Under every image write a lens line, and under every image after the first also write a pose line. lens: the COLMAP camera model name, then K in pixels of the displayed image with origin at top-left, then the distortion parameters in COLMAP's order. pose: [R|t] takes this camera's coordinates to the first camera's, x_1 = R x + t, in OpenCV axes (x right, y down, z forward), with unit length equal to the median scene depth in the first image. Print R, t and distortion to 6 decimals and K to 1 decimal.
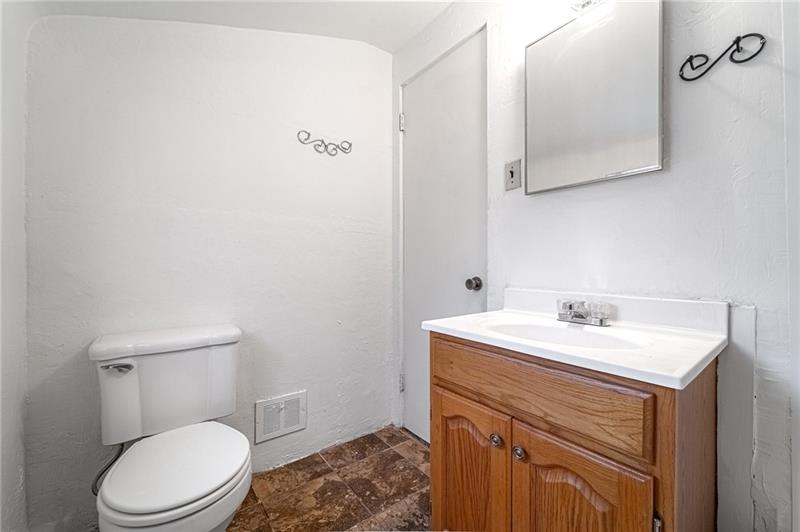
lens RADIAL K [[320.4, 0, 400.3], [0, 320.4, 265.9], [0, 0, 1]] dist [0.002069, -0.001449]
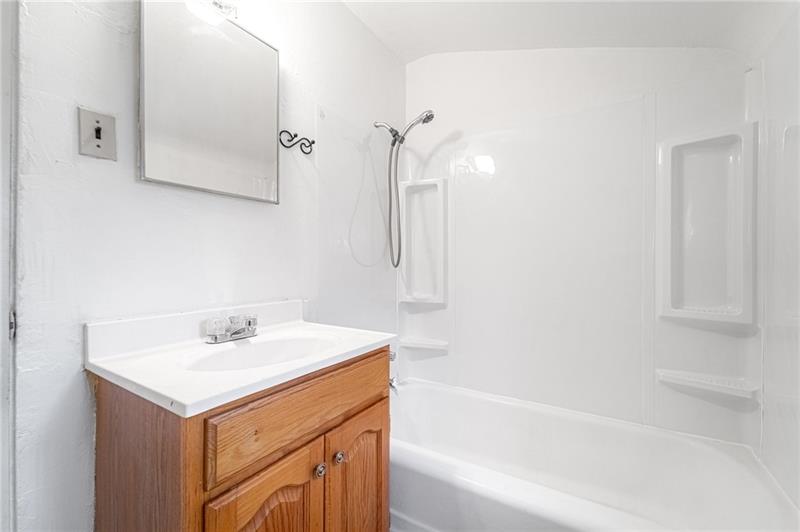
lens RADIAL K [[320.4, 0, 401.1], [0, 320.4, 265.9], [0, 0, 1]] dist [0.002069, -0.001449]
pose [[-0.329437, 0.000045, 0.944178, -0.605420], [0.009152, 0.999953, 0.003146, -0.049008], [-0.944133, 0.009678, -0.329422, 0.982676]]
